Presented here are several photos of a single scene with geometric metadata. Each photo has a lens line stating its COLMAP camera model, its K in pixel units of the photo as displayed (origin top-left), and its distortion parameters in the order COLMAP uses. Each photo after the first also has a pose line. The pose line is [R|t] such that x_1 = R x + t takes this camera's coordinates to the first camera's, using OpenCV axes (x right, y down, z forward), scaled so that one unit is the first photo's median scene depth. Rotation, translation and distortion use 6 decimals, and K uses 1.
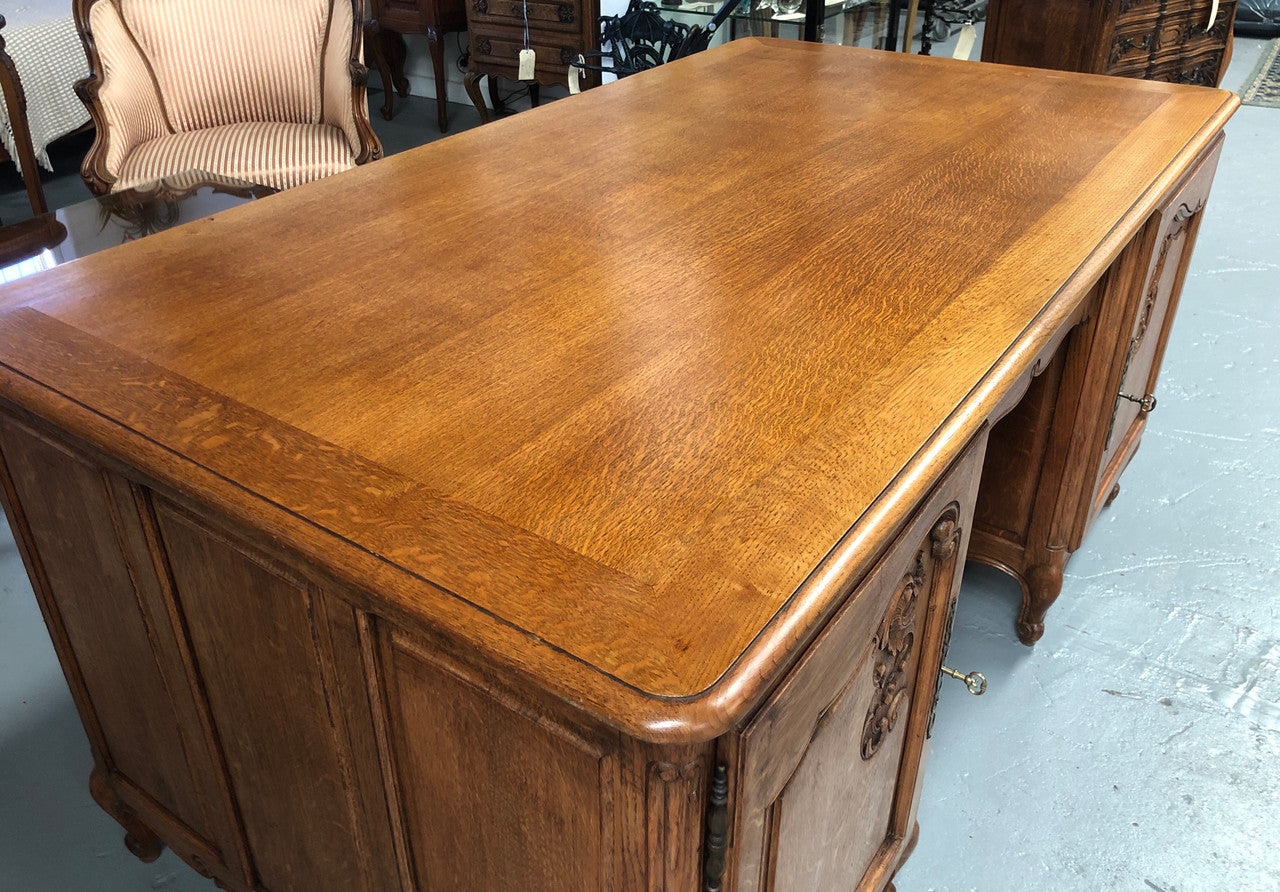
lens RADIAL K [[1084.1, 0, 636.3], [0, 1084.1, 400.8], [0, 0, 1]] dist [-0.009551, 0.074027]
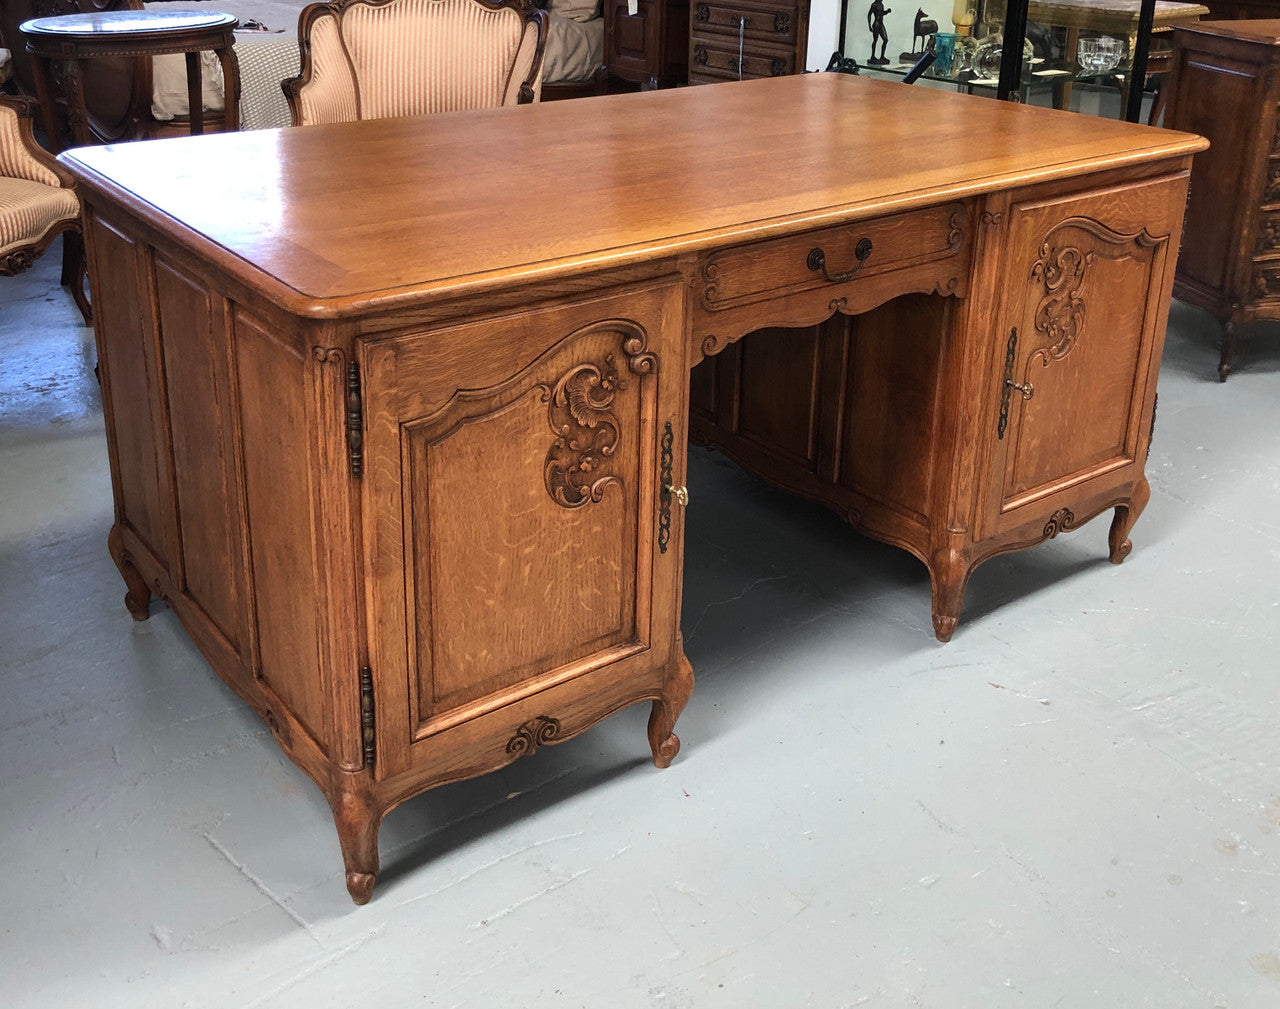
lens RADIAL K [[1432.2, 0, 609.5], [0, 1432.2, 354.3], [0, 0, 1]] dist [0.058243, 0.000000]
pose [[0.947162, 0.130718, -0.292911, 0.449807], [-0.179608, 0.972742, -0.146677, 0.229682], [0.265753, 0.191536, 0.944822, -0.431182]]
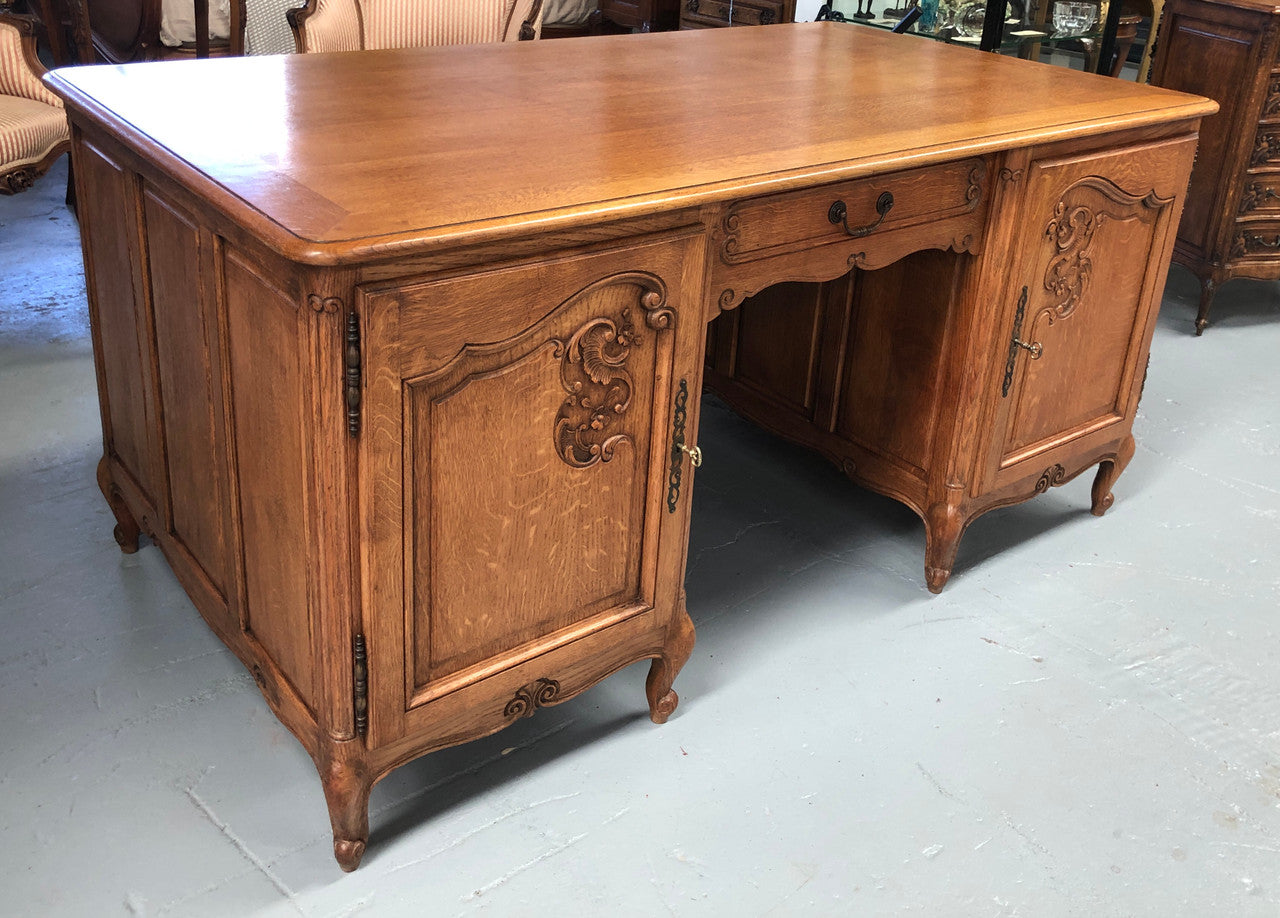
lens RADIAL K [[1286.7, 0, 632.8], [0, 1286.7, 334.4], [0, 0, 1]] dist [0.035295, 0.000000]
pose [[0.953010, 0.172059, -0.249333, 0.372285], [-0.204712, 0.972464, -0.111382, 0.191988], [0.223303, 0.157190, 0.961991, -0.292874]]
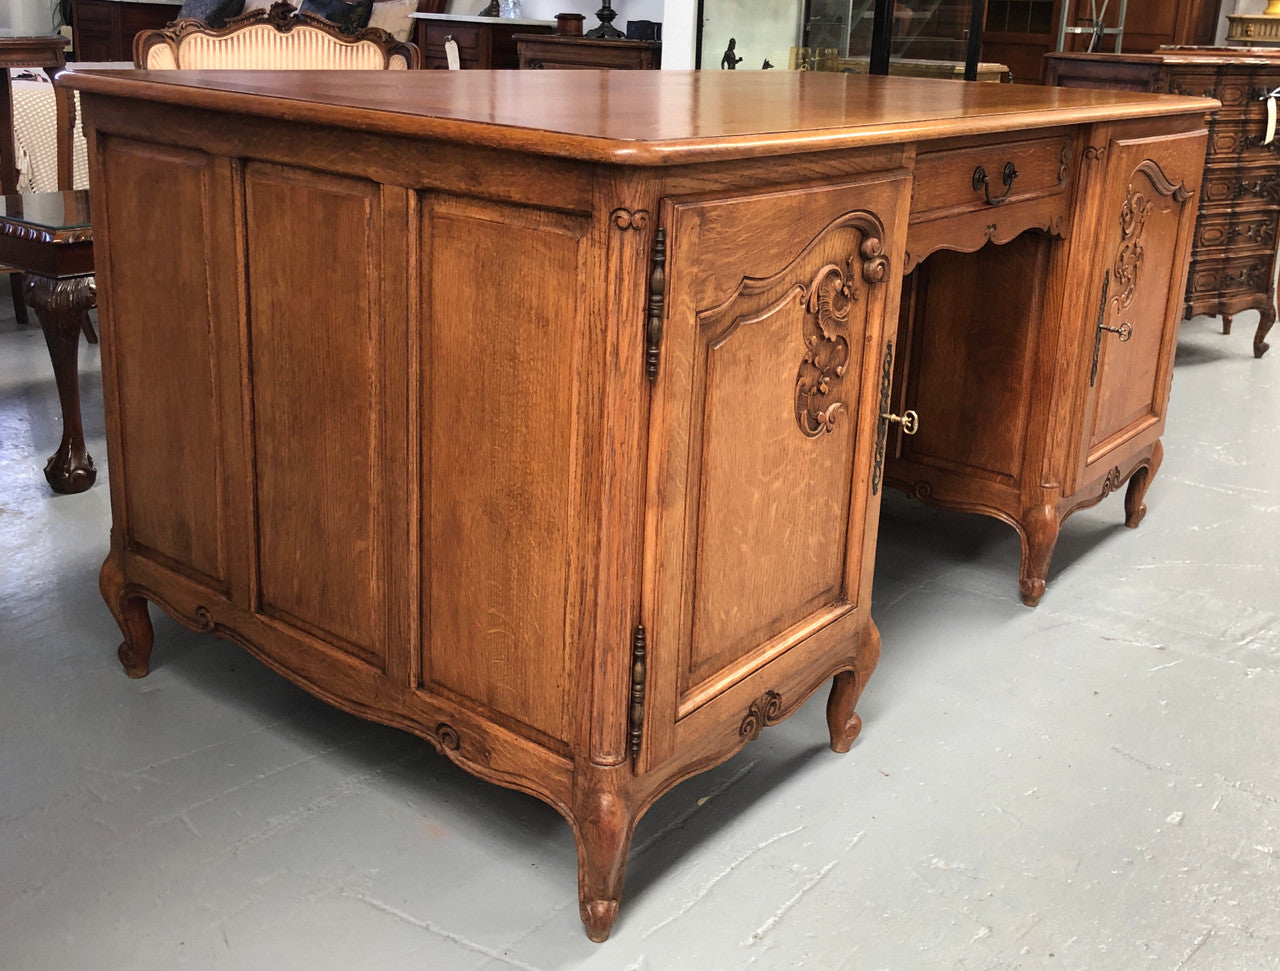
lens RADIAL K [[1371.4, 0, 696.9], [0, 1371.4, 385.7], [0, 0, 1]] dist [0.047932, 0.000000]
pose [[0.997970, 0.062973, -0.009548, 0.060366], [-0.063367, 0.966509, -0.248686, 0.382192], [-0.006432, 0.248786, 0.968537, -0.276917]]
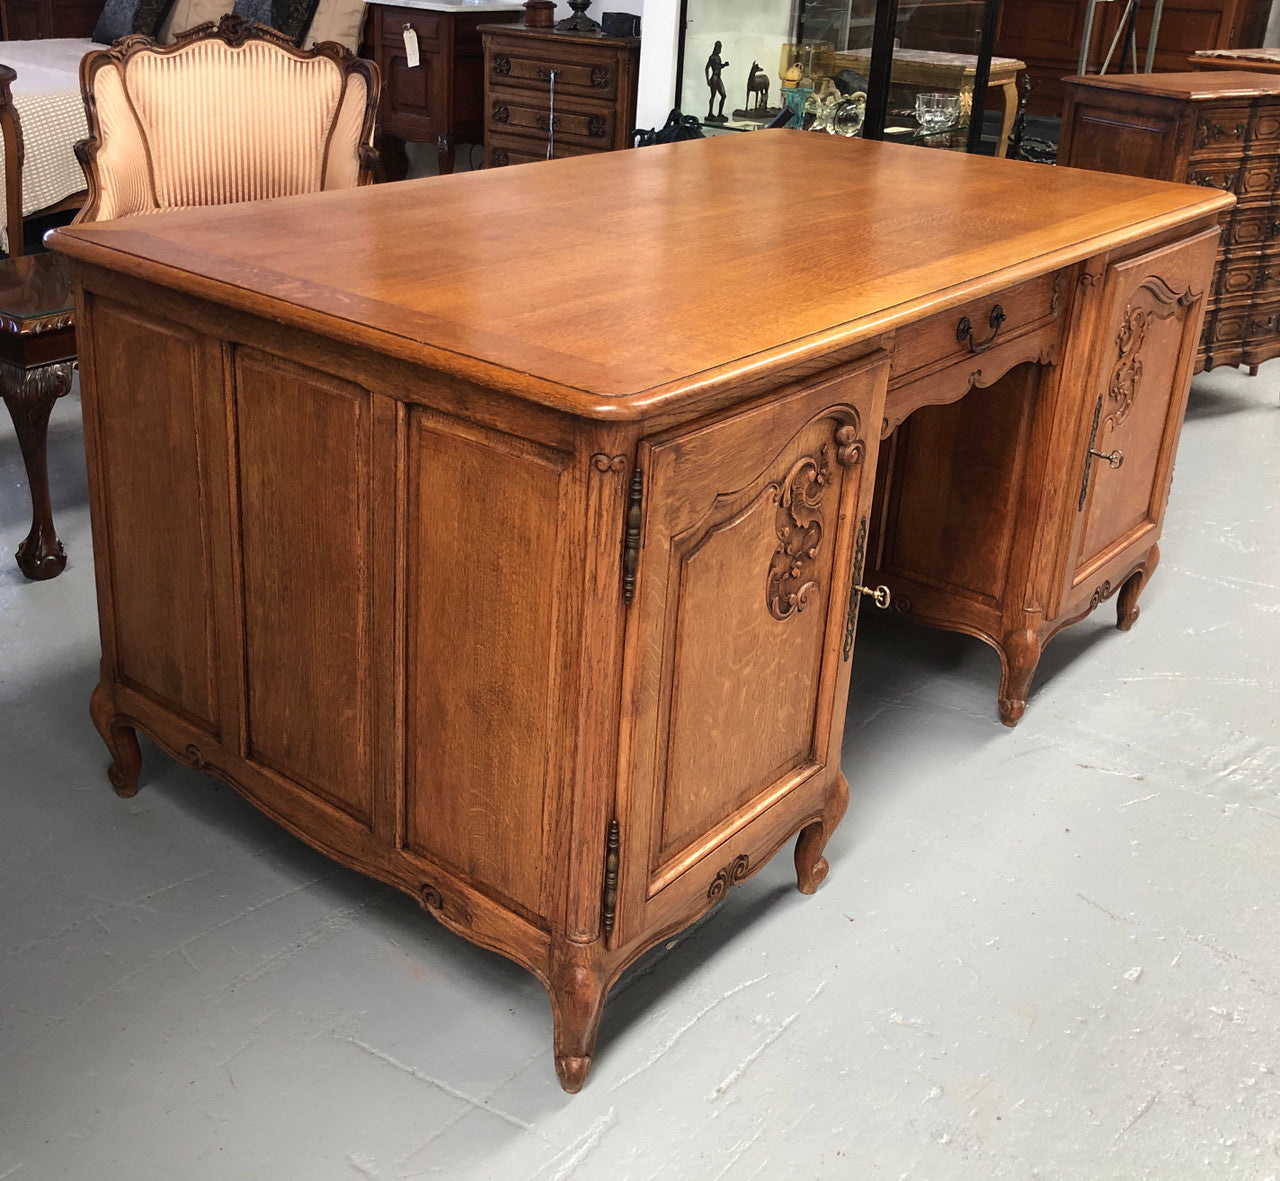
lens RADIAL K [[1539.5, 0, 600.0], [0, 1539.5, 484.9], [0, 0, 1]] dist [0.044799, 0.000000]
pose [[0.995639, 0.078891, -0.049797, 0.051356], [-0.085546, 0.984985, -0.149955, 0.264987], [0.037219, 0.153561, 0.987438, -0.435631]]
